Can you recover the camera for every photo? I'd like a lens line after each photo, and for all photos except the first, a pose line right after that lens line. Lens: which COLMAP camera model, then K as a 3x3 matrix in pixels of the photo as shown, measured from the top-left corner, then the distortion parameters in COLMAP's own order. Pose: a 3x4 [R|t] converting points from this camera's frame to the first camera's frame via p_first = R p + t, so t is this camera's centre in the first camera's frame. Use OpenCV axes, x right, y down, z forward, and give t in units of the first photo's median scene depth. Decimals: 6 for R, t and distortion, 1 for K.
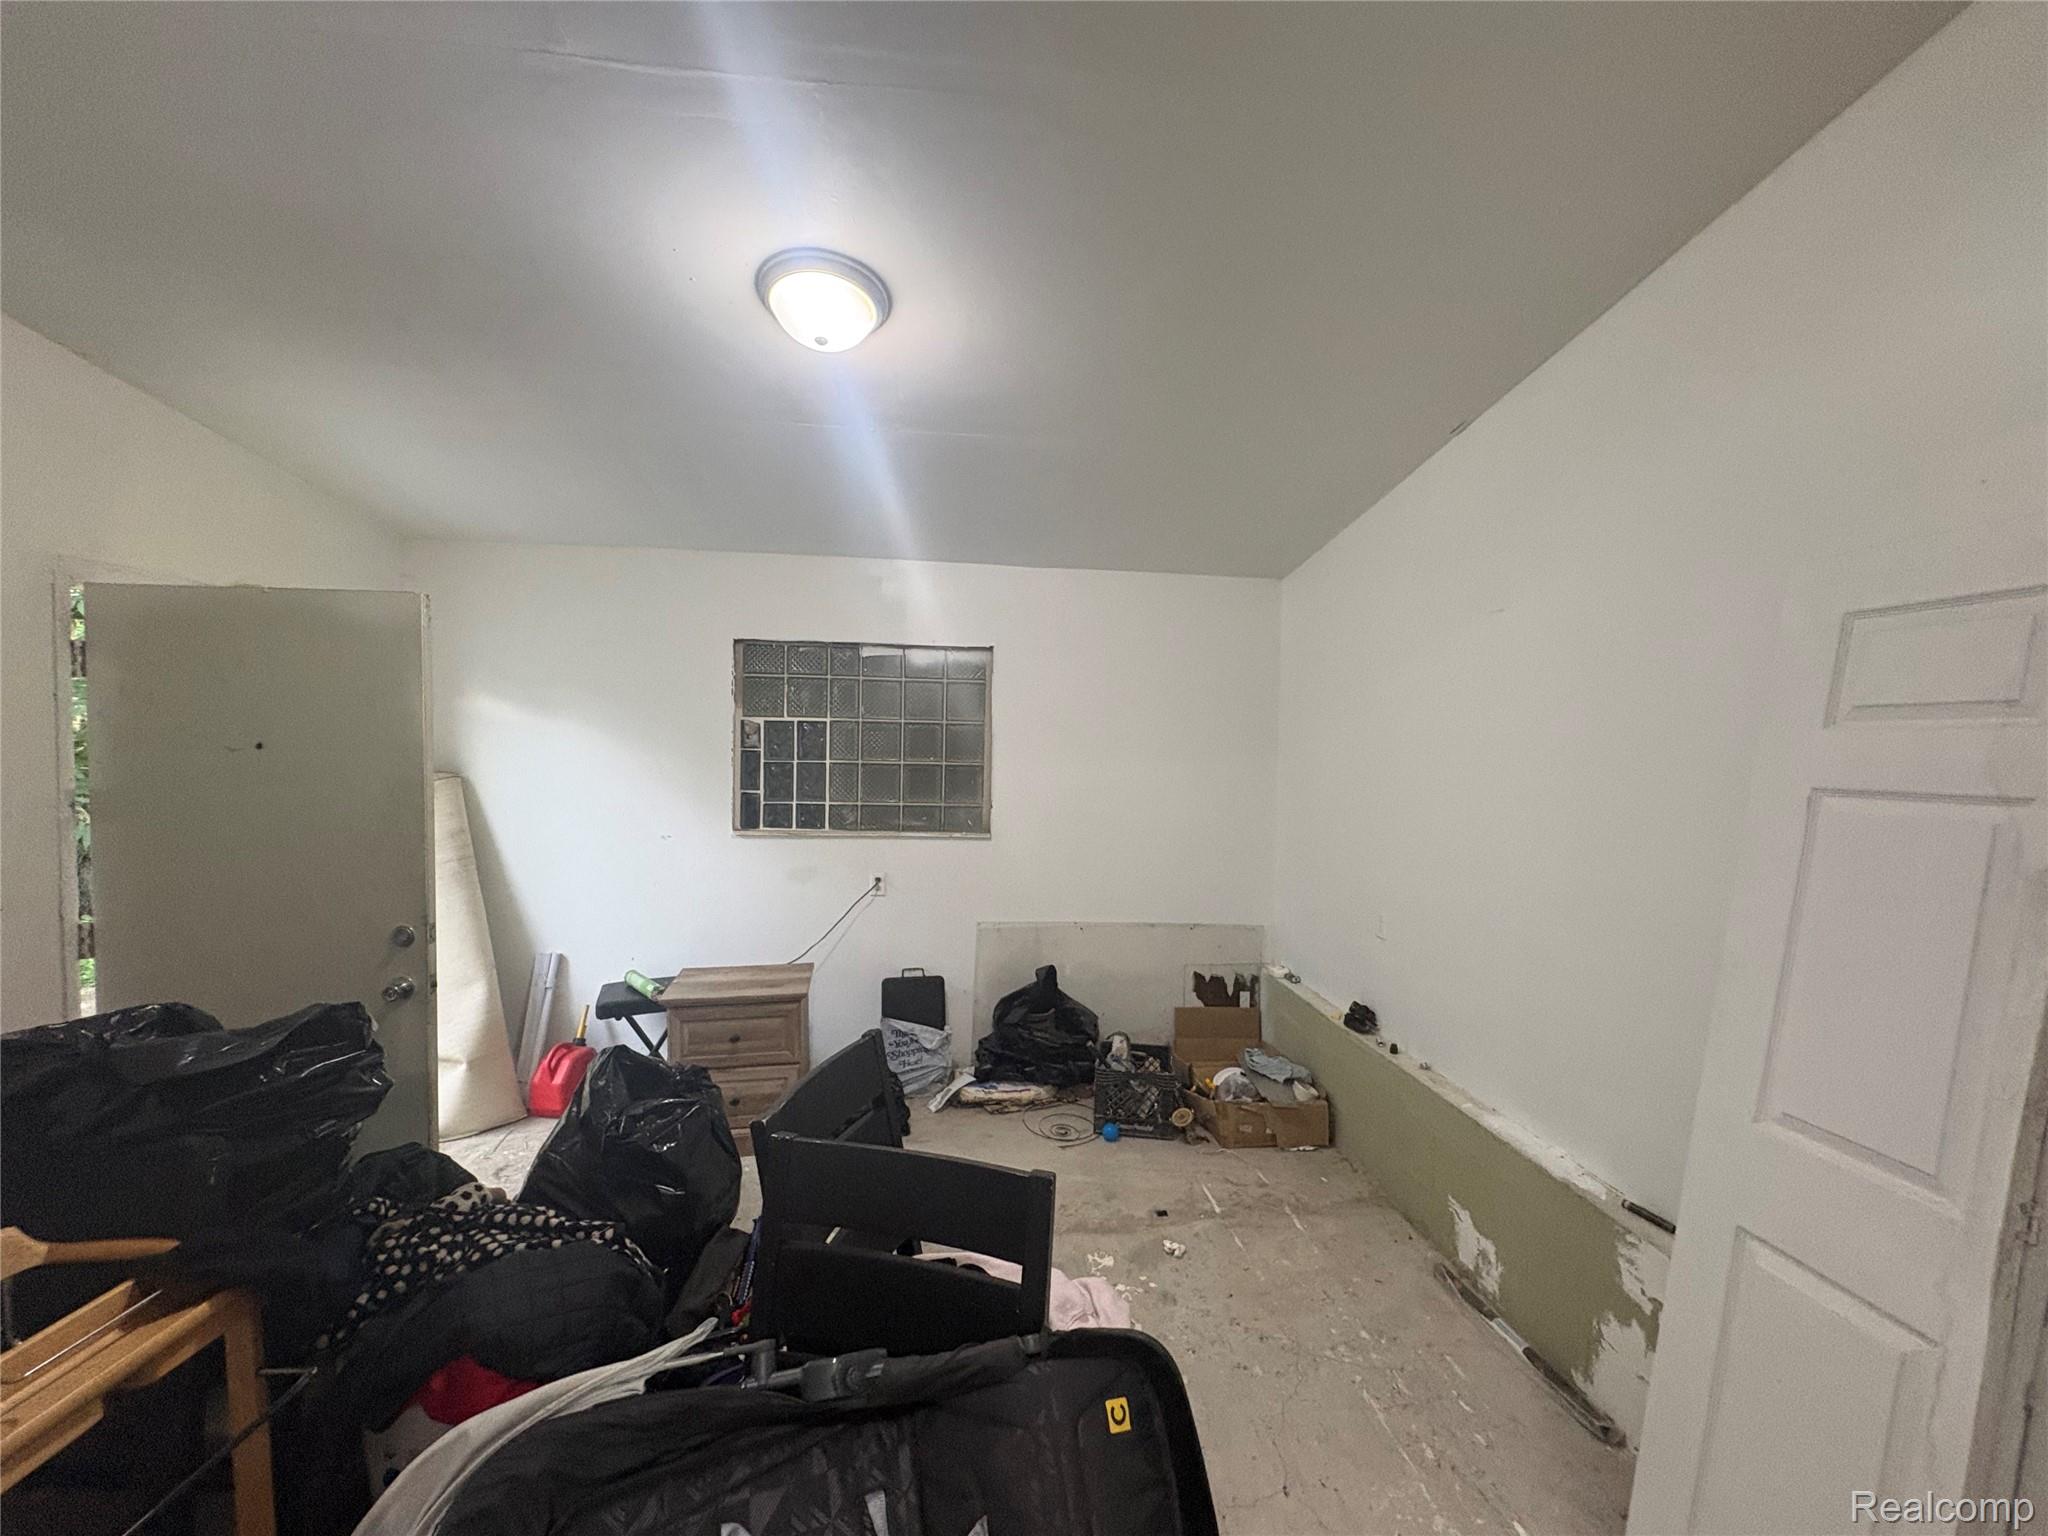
lens RADIAL K [[819.4, 0, 1021.0], [0, 819.4, 766.9], [0, 0, 1]] dist [0.000857, 0.000220]
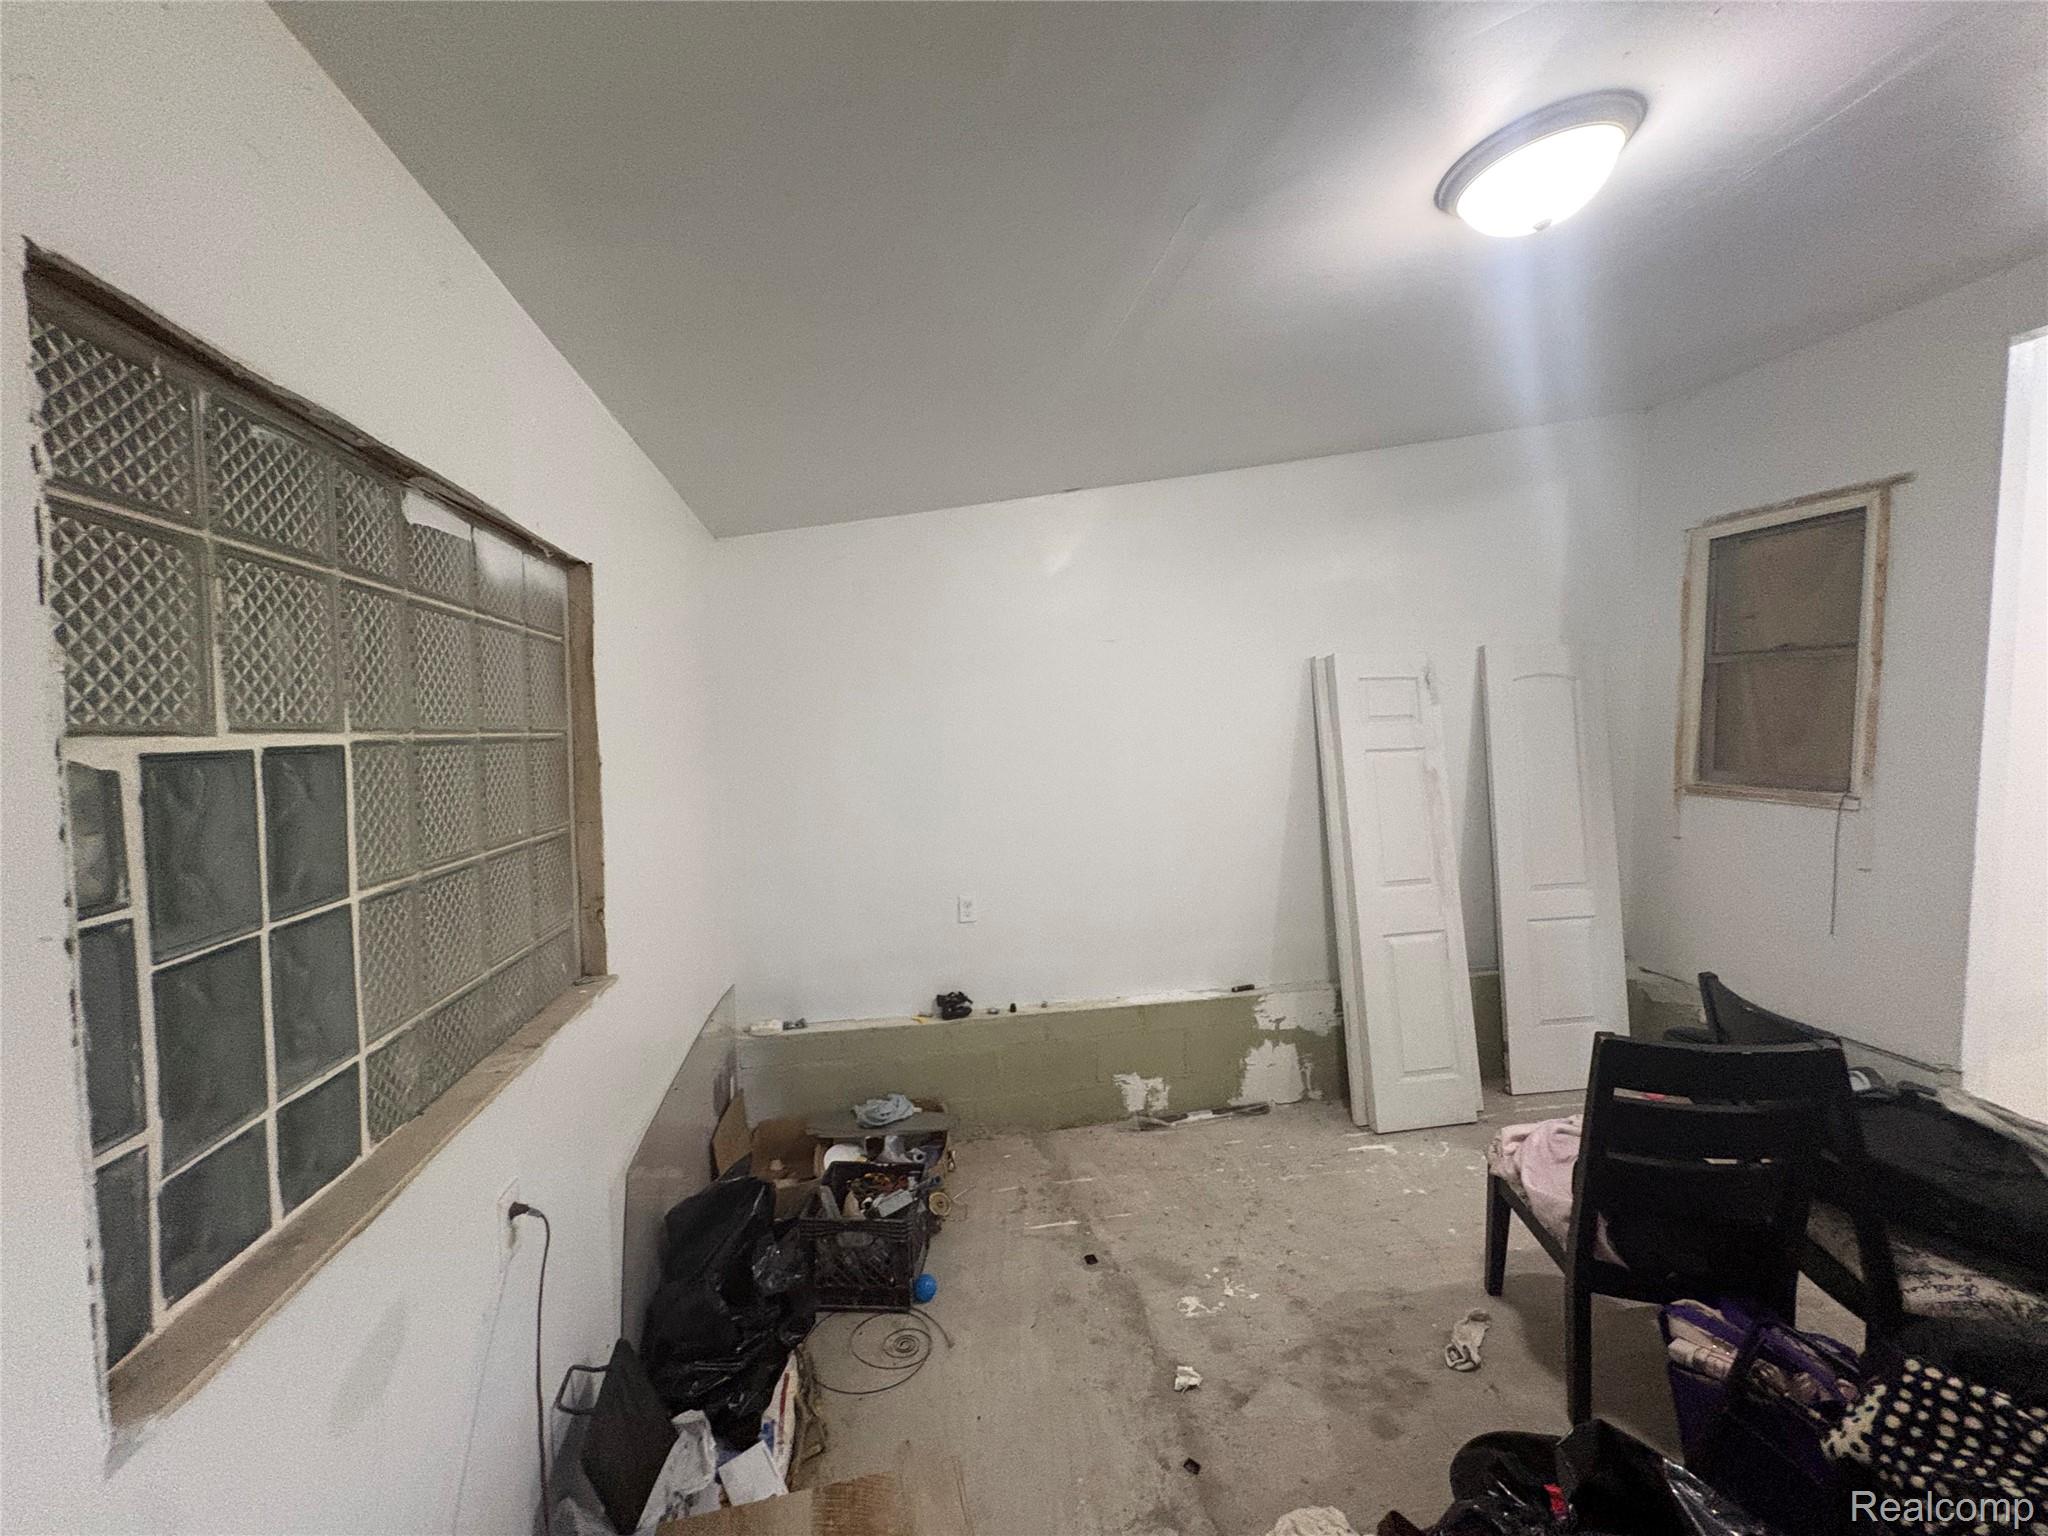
lens RADIAL K [[819.4, 0, 1021.0], [0, 819.4, 766.9], [0, 0, 1]] dist [0.000857, 0.000220]
pose [[-0.070121, -0.068070, 0.995213, -0.693388], [0.052995, 0.996006, 0.071858, -0.076041], [-0.996130, 0.057780, -0.066233, 1.094078]]
